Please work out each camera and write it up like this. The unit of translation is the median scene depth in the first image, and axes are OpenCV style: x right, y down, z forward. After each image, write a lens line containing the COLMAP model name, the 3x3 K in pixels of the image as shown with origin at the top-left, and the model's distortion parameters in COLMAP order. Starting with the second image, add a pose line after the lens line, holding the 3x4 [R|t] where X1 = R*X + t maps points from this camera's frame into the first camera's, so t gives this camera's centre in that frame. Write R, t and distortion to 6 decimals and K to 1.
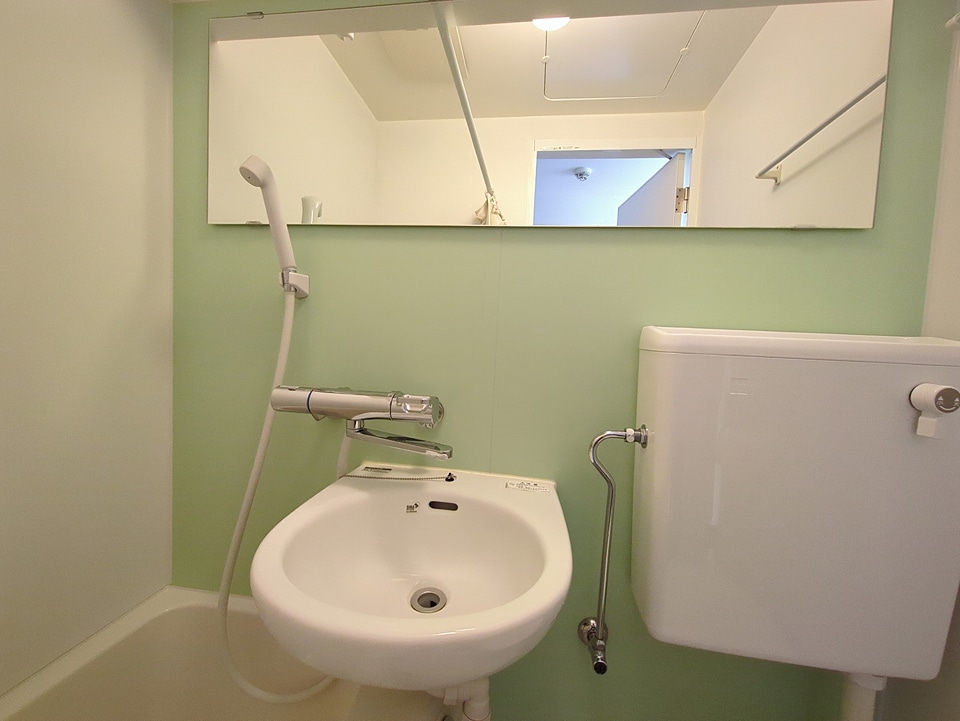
lens RADIAL K [[379.1, 0, 483.6], [0, 379.1, 360.2], [0, 0, 1]] dist [-0.005824, 0.002519]
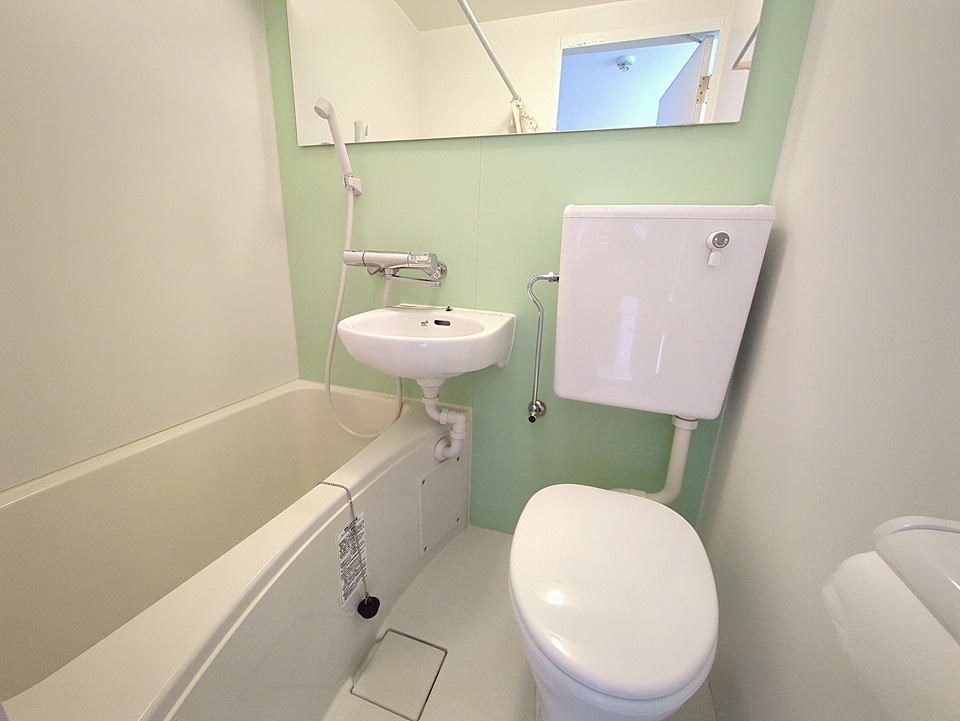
lens RADIAL K [[379.1, 0, 482.4], [0, 379.1, 361.4], [0, 0, 1]] dist [-0.005824, 0.002519]
pose [[0.982751, 0.042462, -0.179994, 0.337132], [-0.002715, 0.976491, 0.215541, 0.168495], [0.184915, -0.211335, 0.959762, -0.547968]]
